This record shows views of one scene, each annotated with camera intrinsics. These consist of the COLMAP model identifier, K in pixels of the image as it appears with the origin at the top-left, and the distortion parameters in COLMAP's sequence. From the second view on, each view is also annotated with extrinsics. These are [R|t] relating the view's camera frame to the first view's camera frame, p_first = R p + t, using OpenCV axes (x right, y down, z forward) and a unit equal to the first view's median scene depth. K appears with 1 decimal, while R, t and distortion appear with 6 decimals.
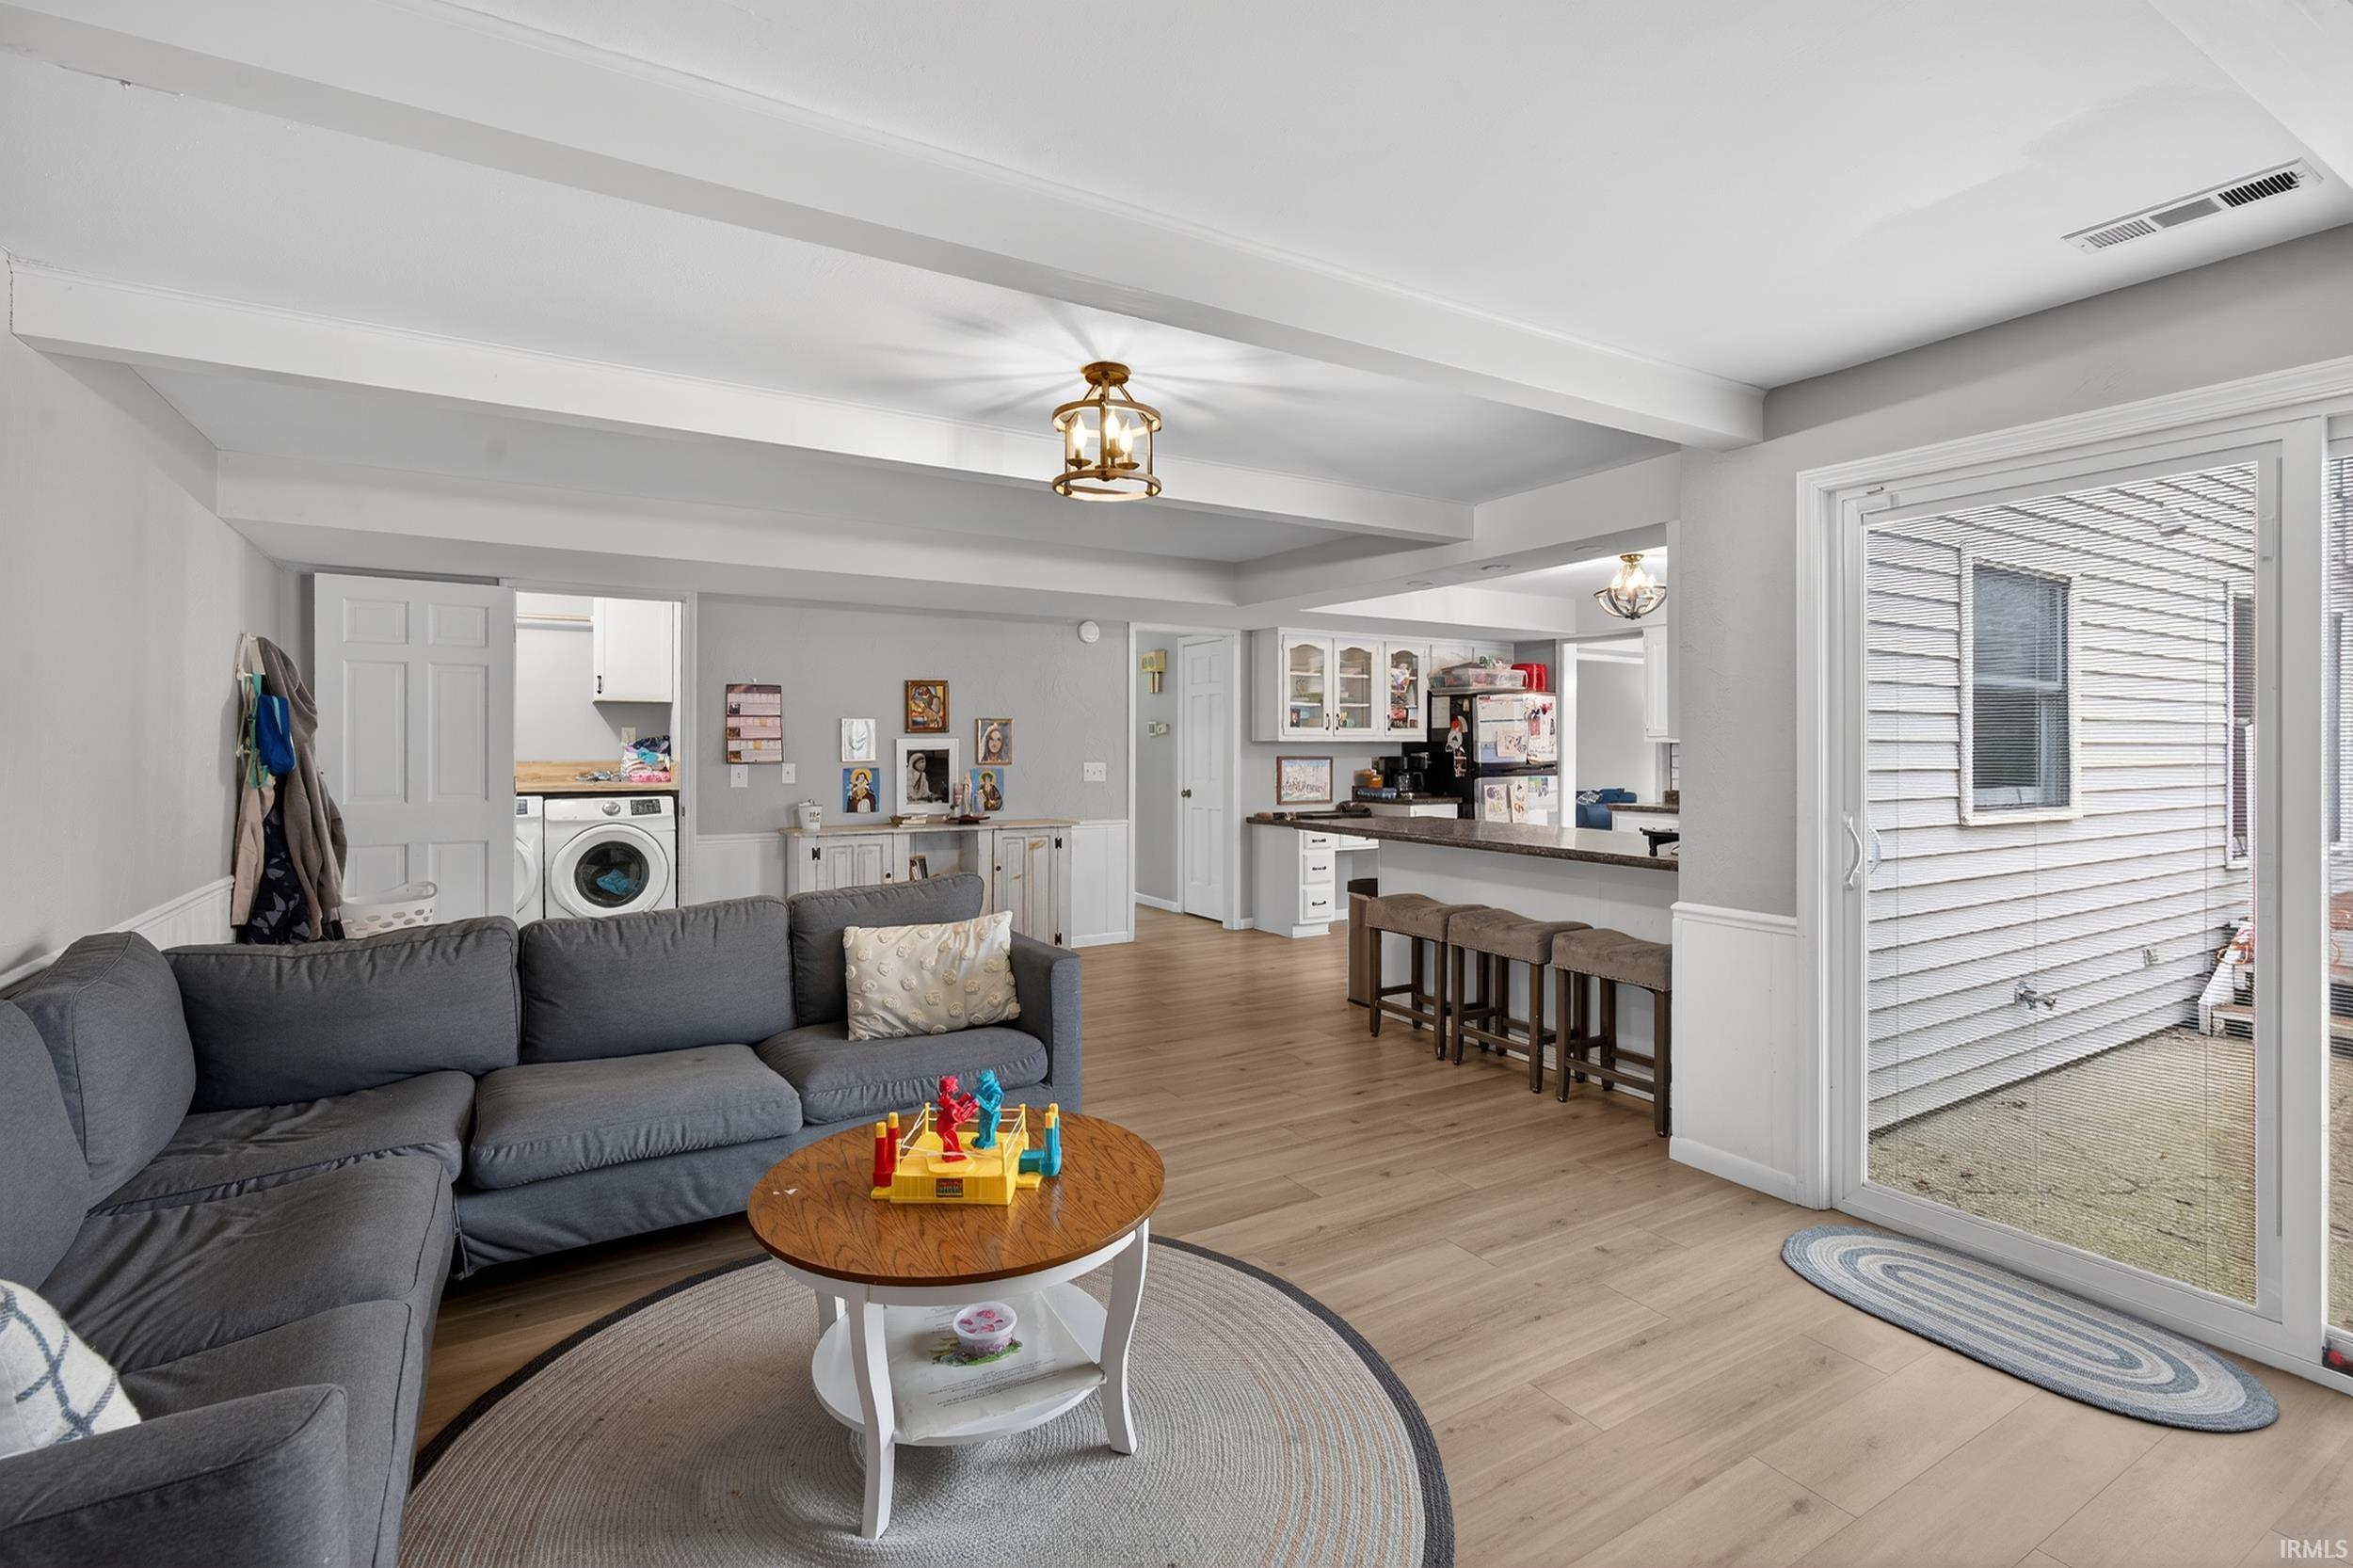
lens RADIAL K [[1069.0, 0, 1174.1], [0, 1069.0, 729.9], [0, 0, 1]] dist [0.002310, 0.000246]
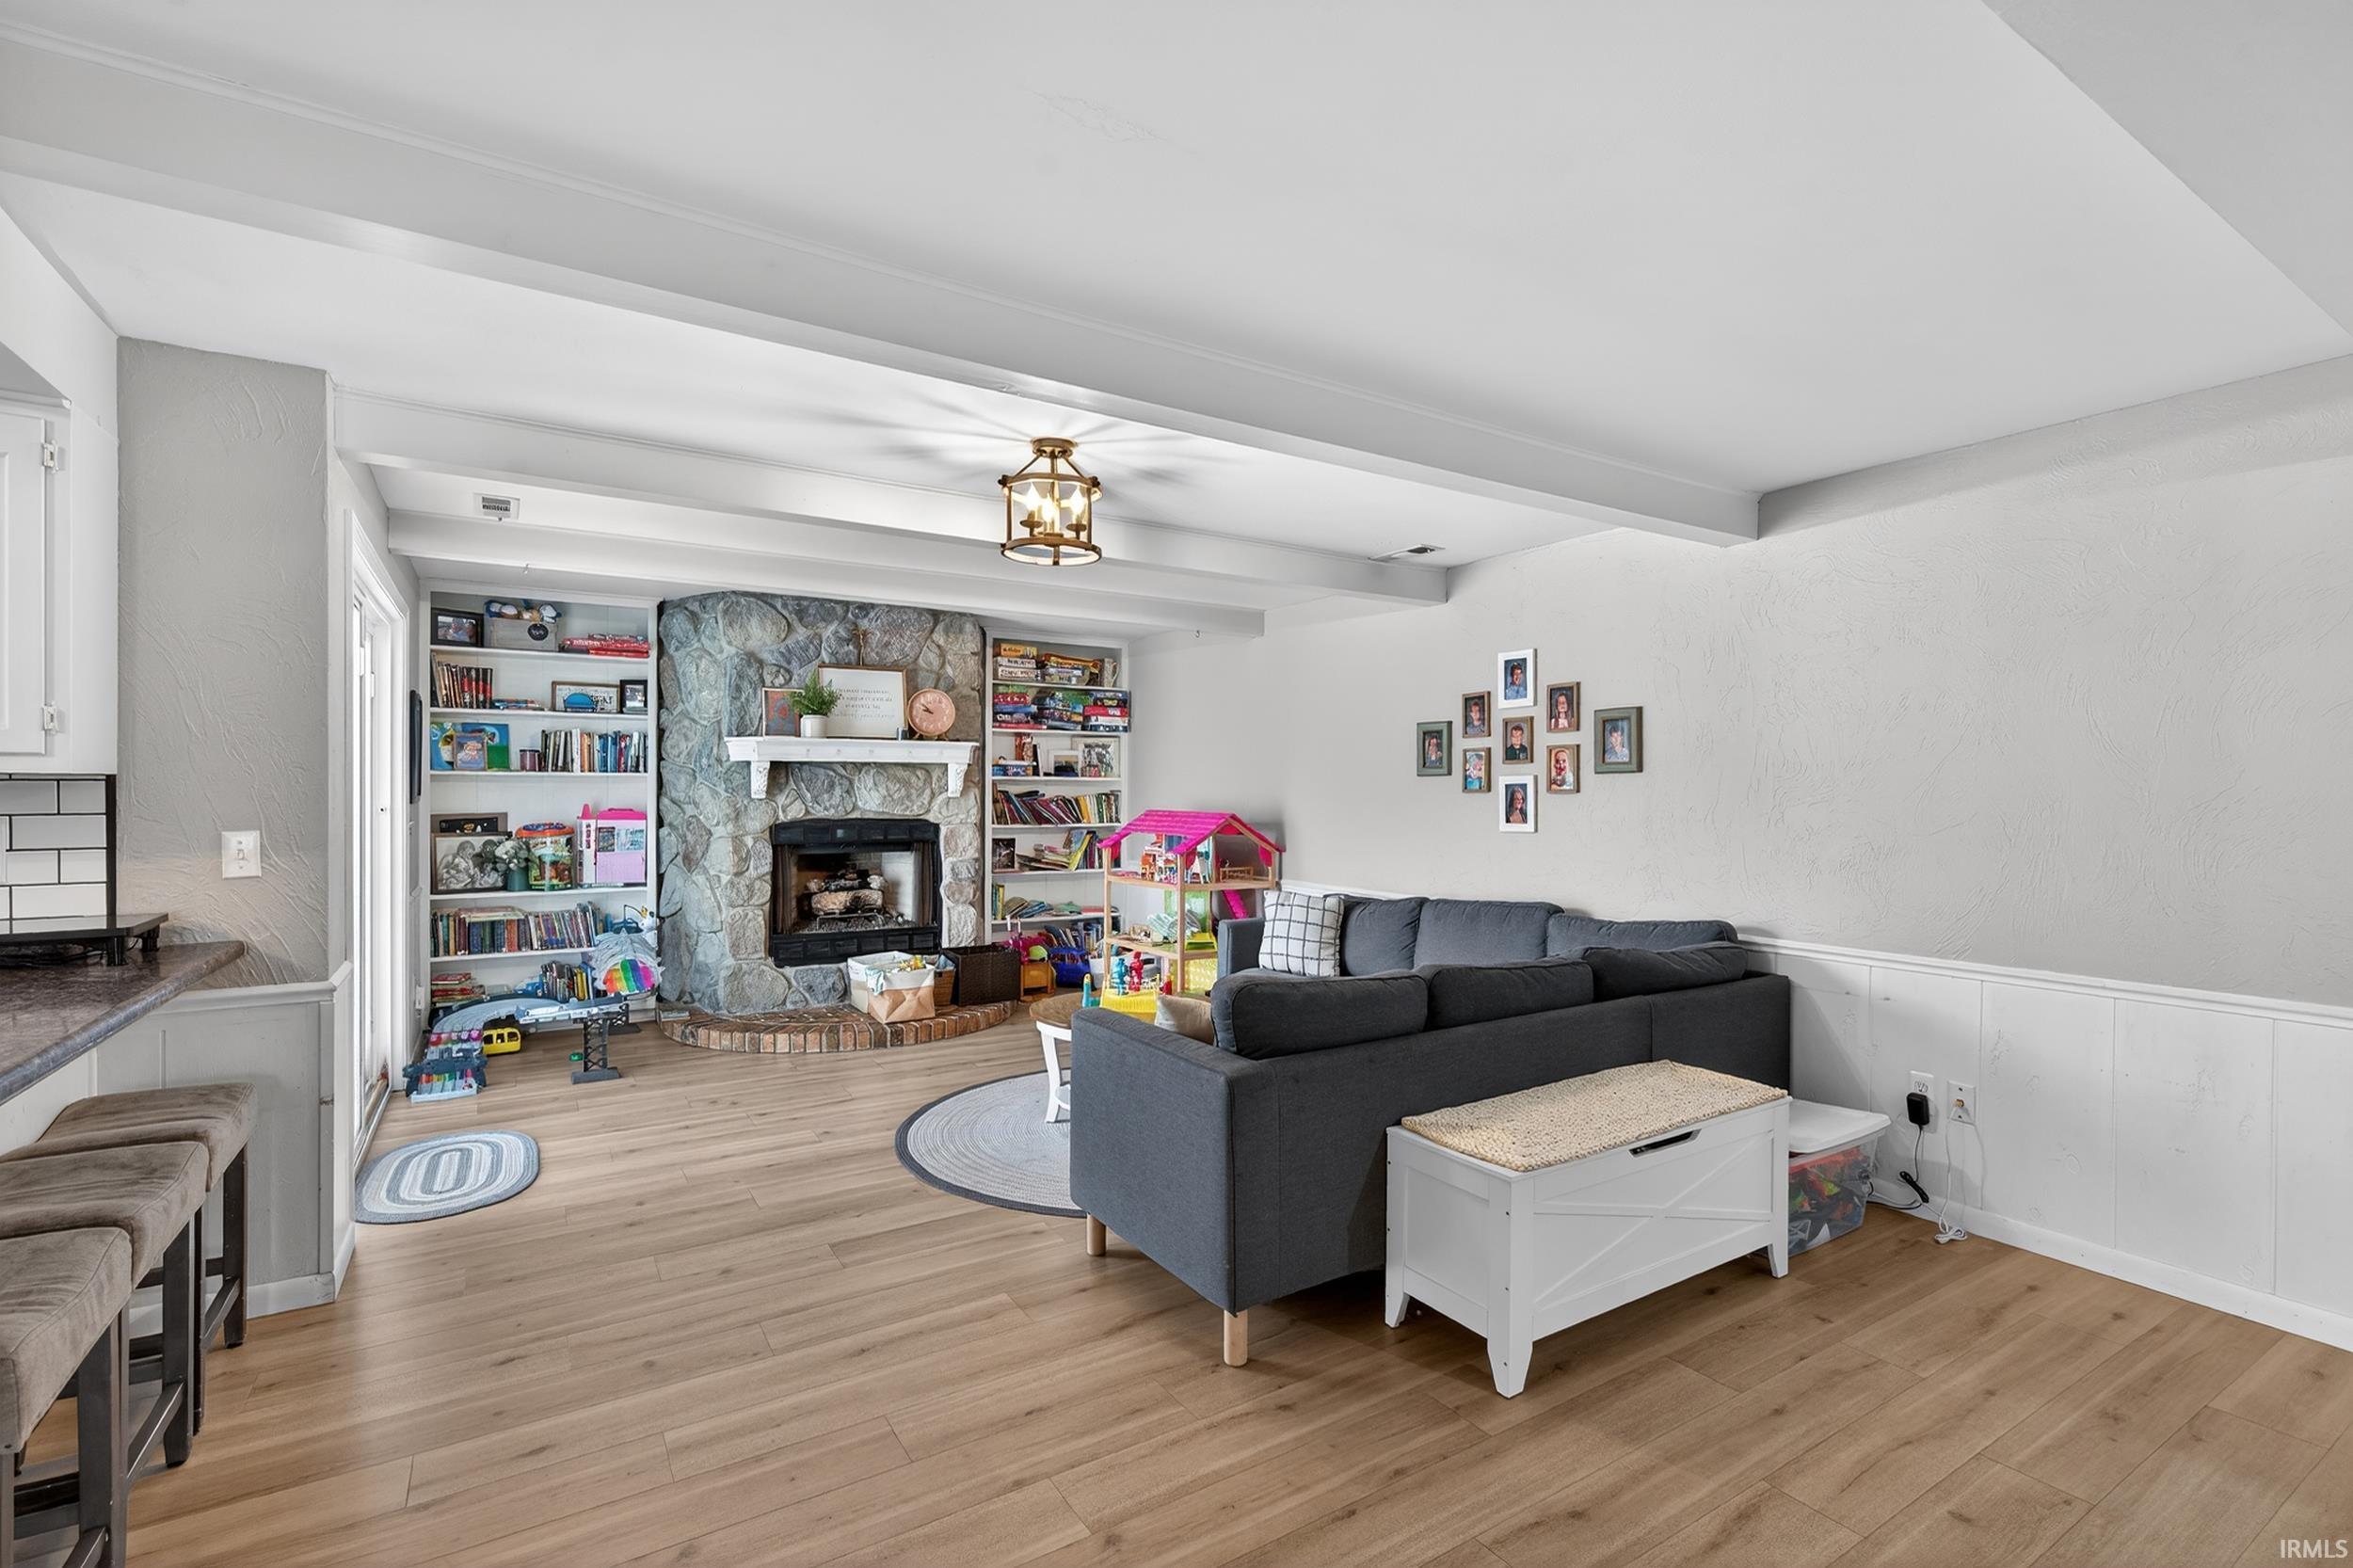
lens RADIAL K [[1063.6, 0, 1173.2], [0, 1063.6, 794.6], [0, 0, 1]] dist [0.003877, 0.000685]
pose [[-0.999916, -0.006395, -0.011279, -0.065931], [-0.006252, 0.999900, -0.012687, 0.011279], [0.011359, -0.012615, -0.999856, 0.778818]]
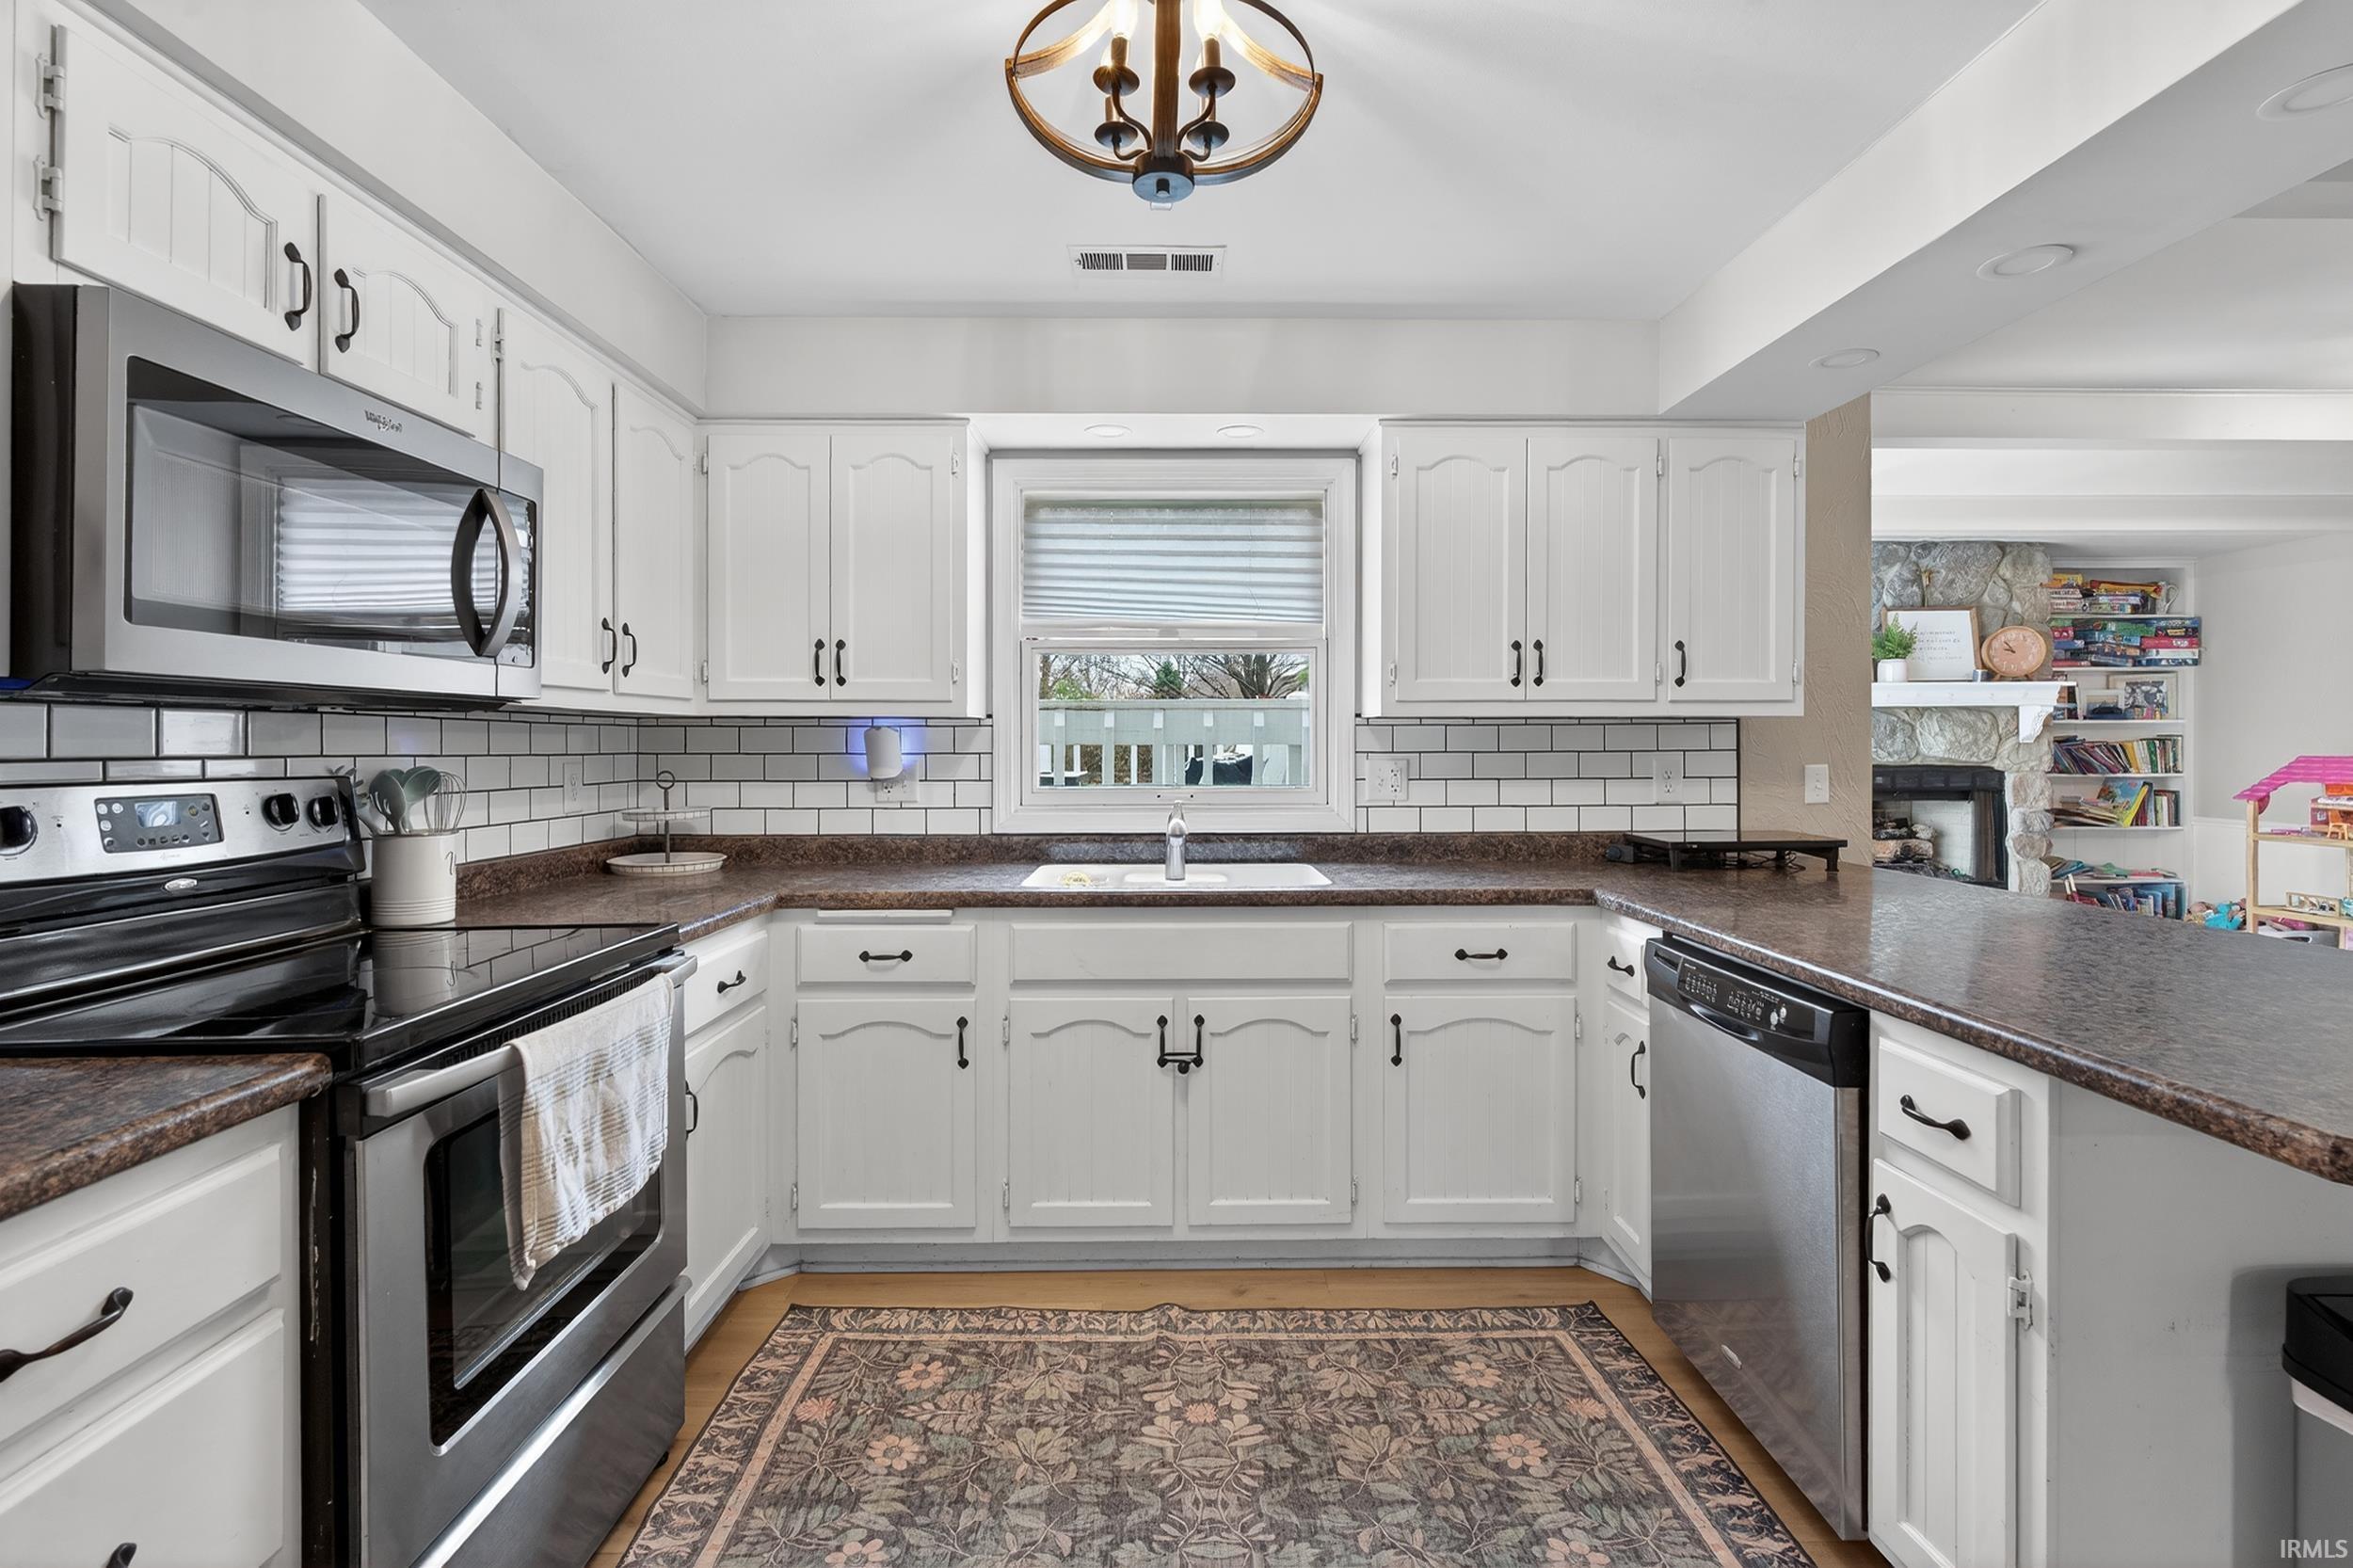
lens RADIAL K [[1050.0, 0, 1176.5], [0, 1050.0, 752.5], [0, 0, 1]] dist [-0.001982, 0.000523]
pose [[-0.862653, -0.004504, 0.505775, 0.227241], [-0.008351, 0.999951, -0.005339, 0.019698], [-0.505726, -0.008829, -0.862649, 0.901681]]
